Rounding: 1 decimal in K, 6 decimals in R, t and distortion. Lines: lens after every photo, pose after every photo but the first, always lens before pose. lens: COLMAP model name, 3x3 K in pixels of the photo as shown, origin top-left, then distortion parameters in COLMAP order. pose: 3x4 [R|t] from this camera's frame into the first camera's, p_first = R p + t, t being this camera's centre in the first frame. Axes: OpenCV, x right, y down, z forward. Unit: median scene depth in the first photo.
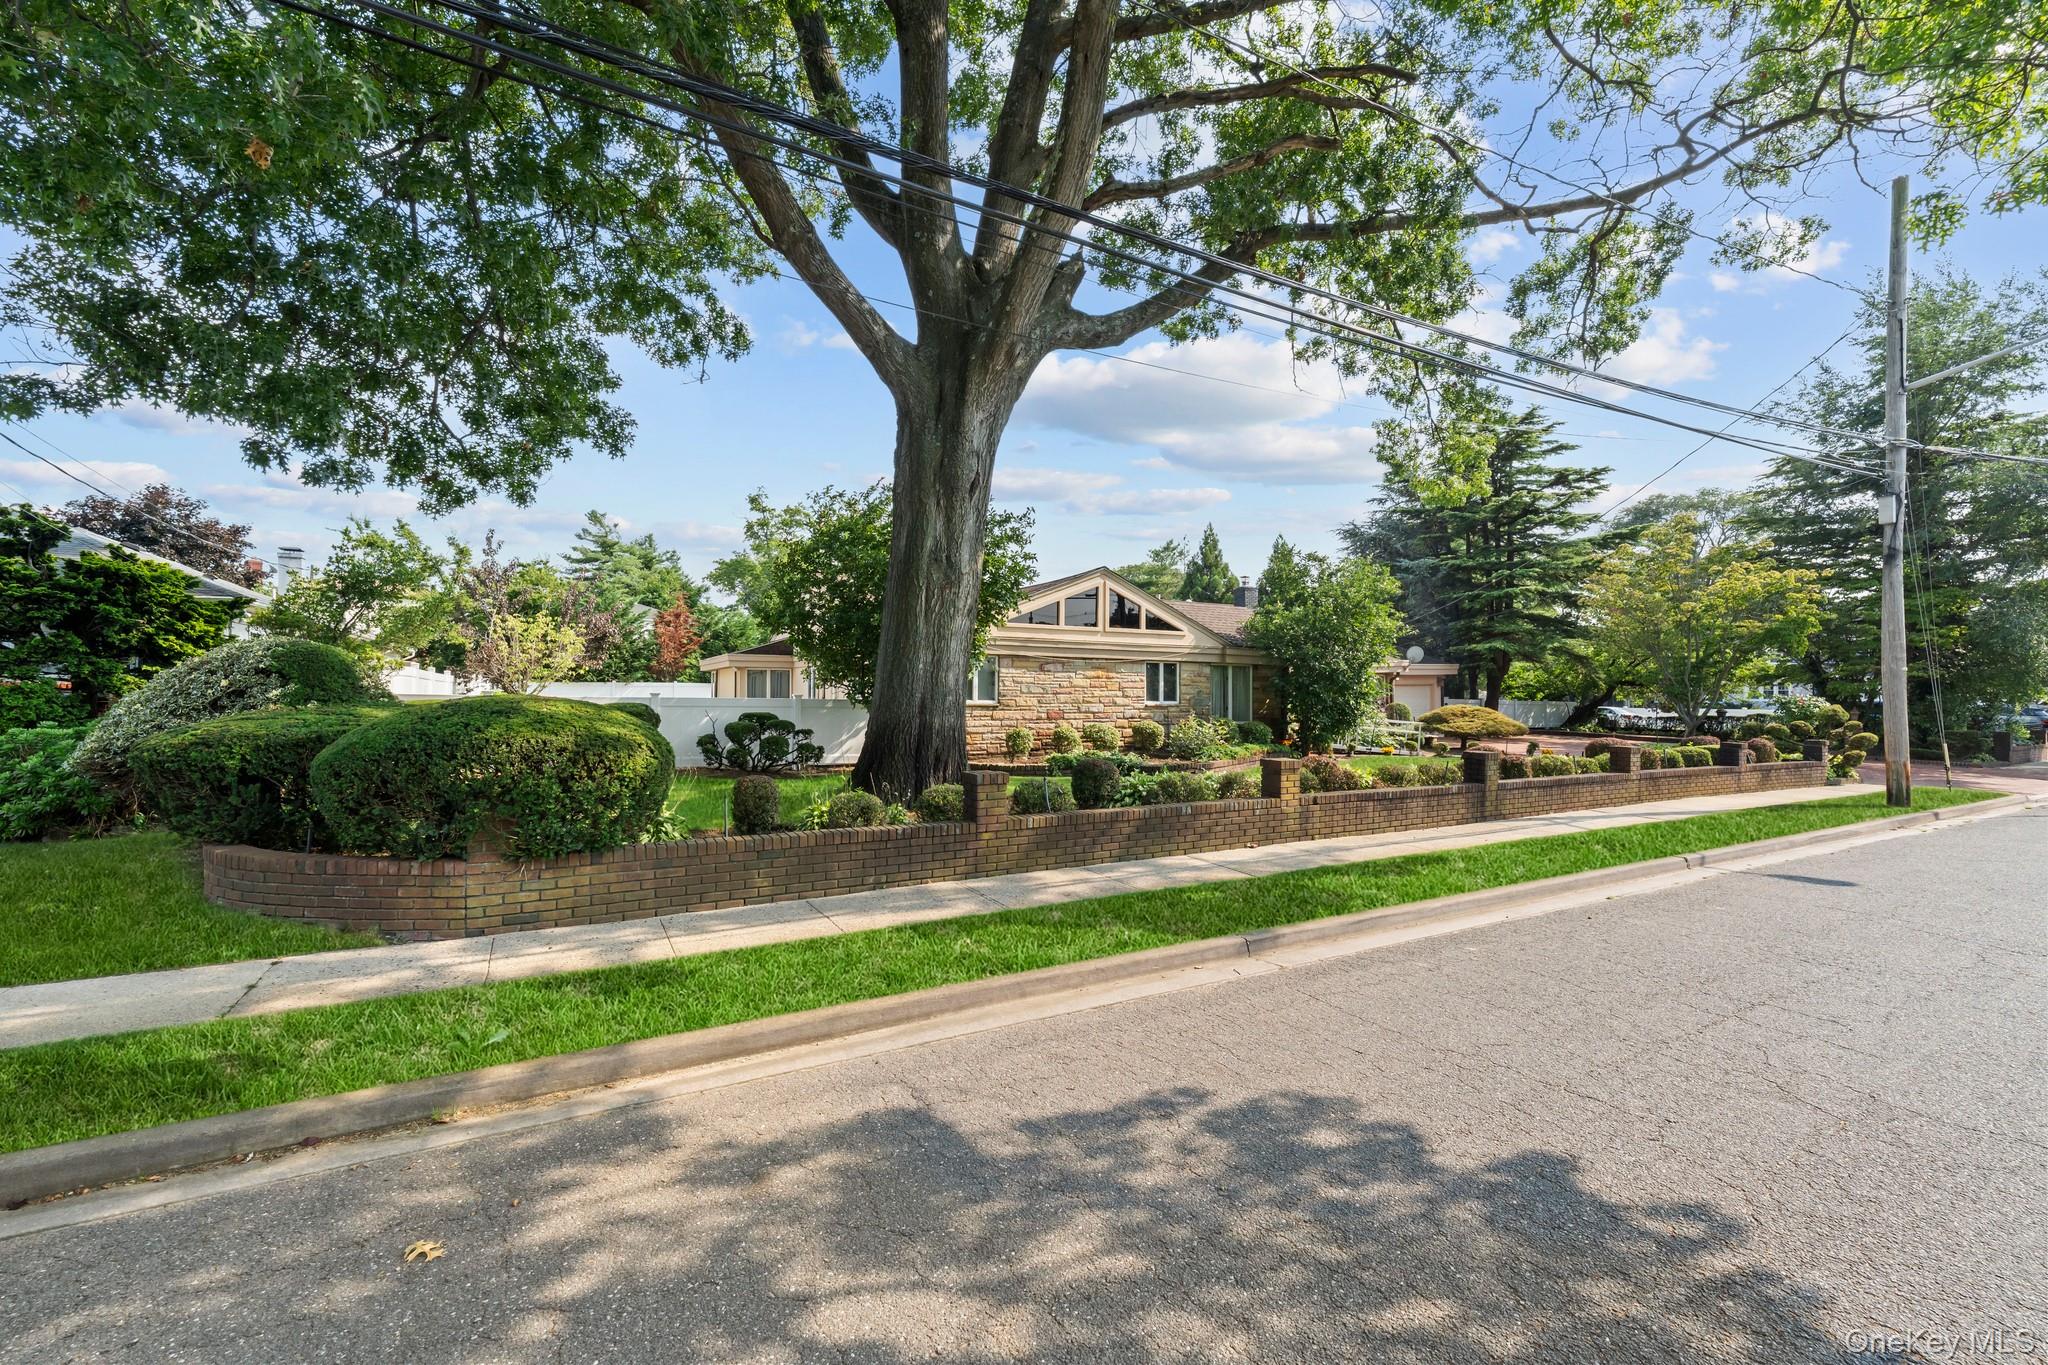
lens RADIAL K [[846.1, 0, 1024.0], [0, 846.1, 682.5], [0, 0, 1]] dist [0.000151, 0.000003]
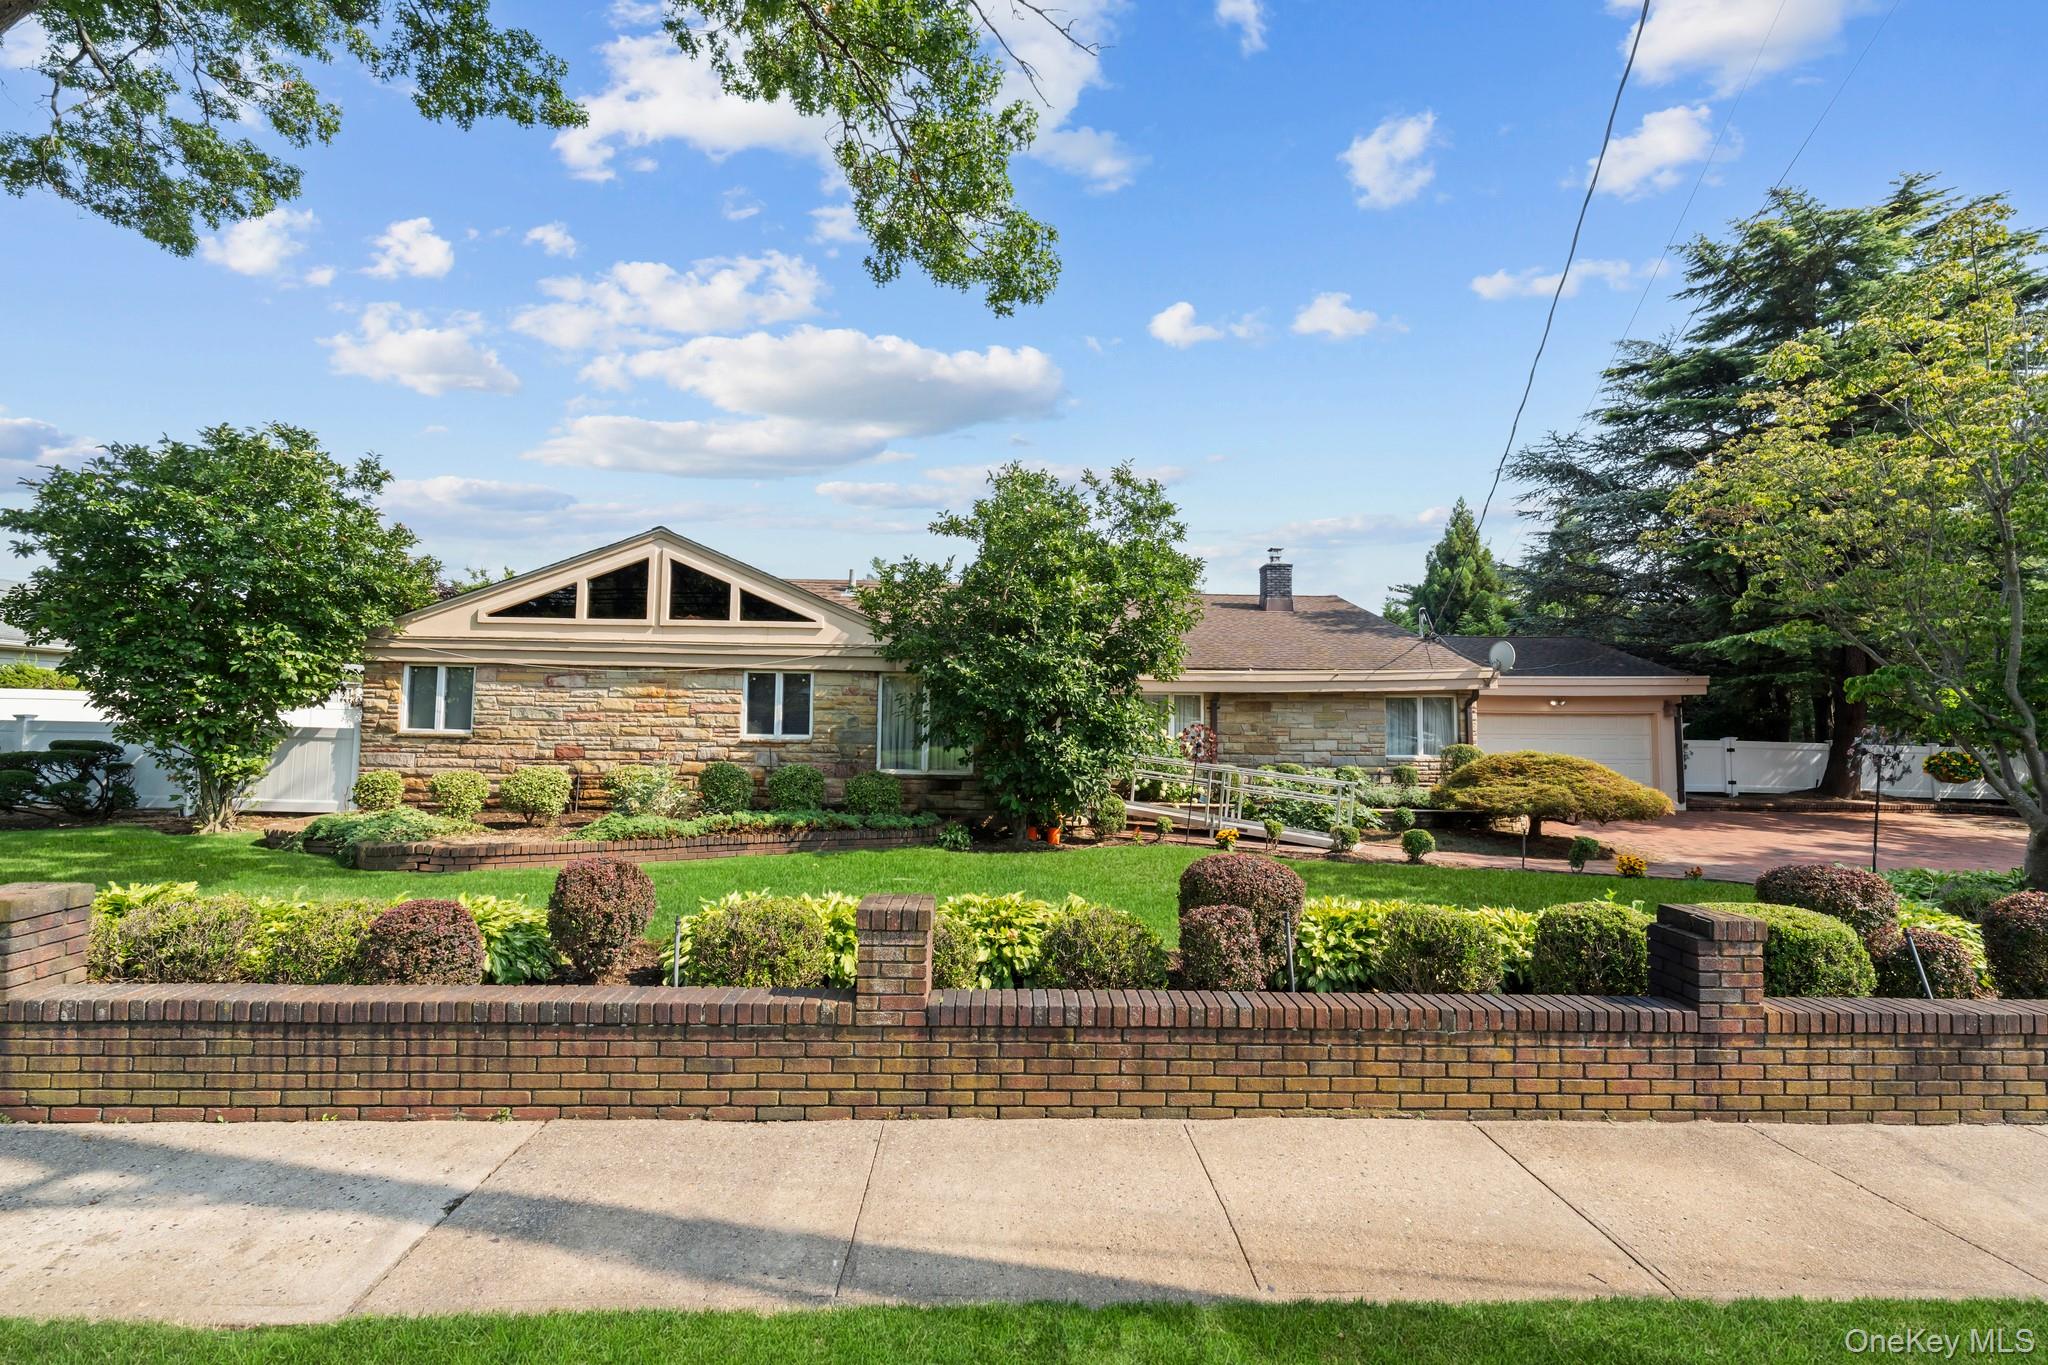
lens RADIAL K [[846.1, 0, 1024.0], [0, 846.1, 682.5], [0, 0, 1]] dist [0.000151, 0.000003]
pose [[0.889420, -0.015997, -0.456811, 0.630959], [-0.002114, 0.999233, -0.039108, 0.008114], [0.457086, 0.035750, 0.888704, 0.542483]]
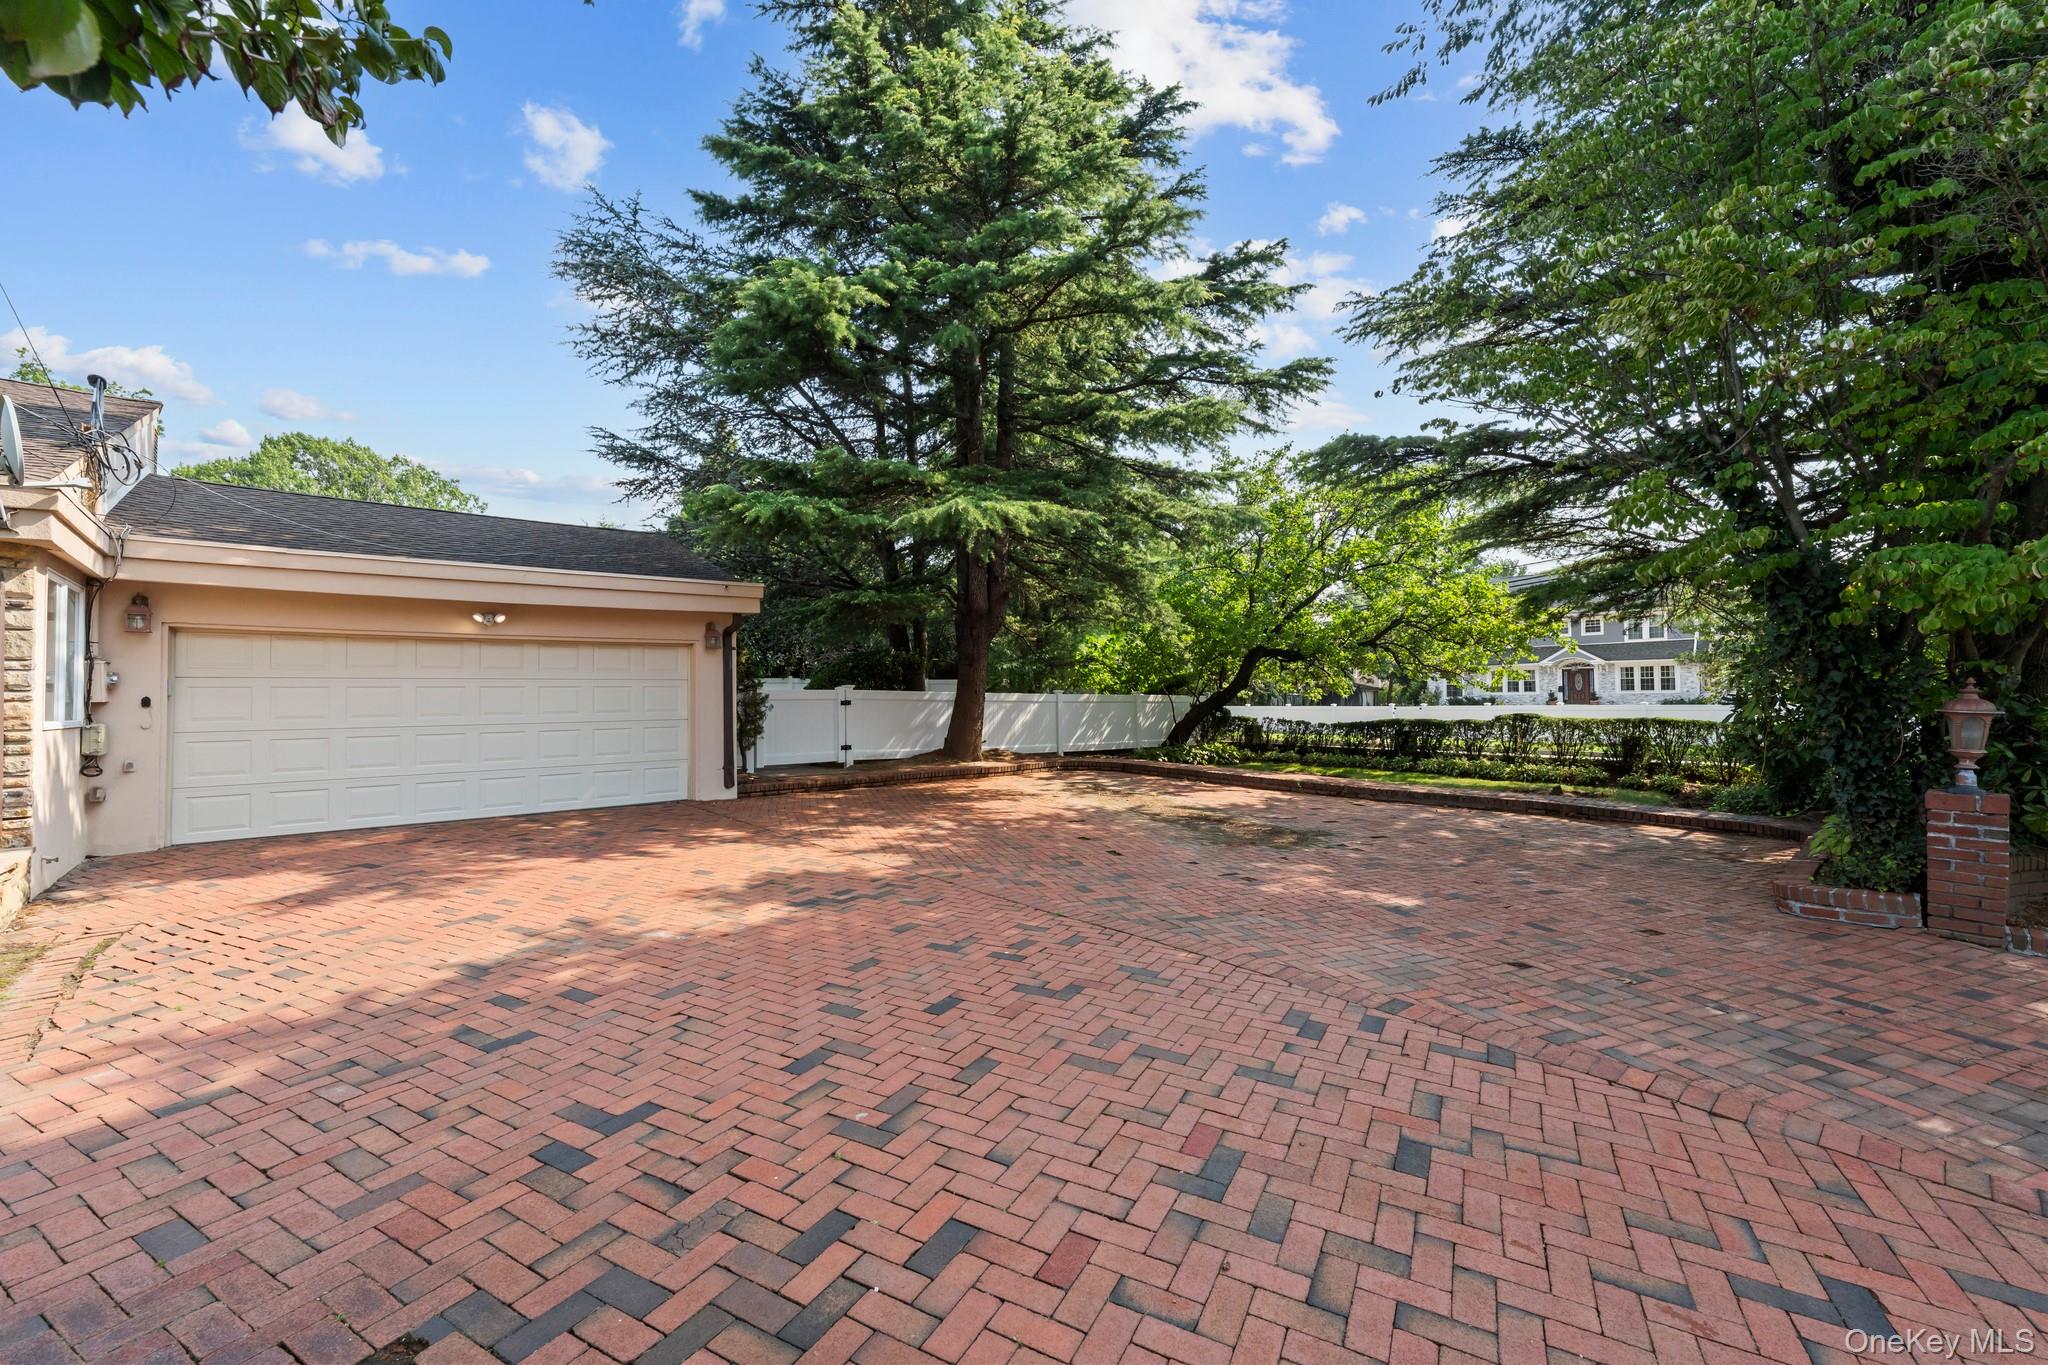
lens RADIAL K [[846.1, 0, 1024.0], [0, 846.1, 682.5], [0, 0, 1]] dist [0.000151, 0.000003]
pose [[0.977984, -0.007550, 0.208541, 0.925298], [0.008500, 0.999957, -0.003661, 0.034750], [-0.208505, 0.005354, 0.978007, 1.097770]]
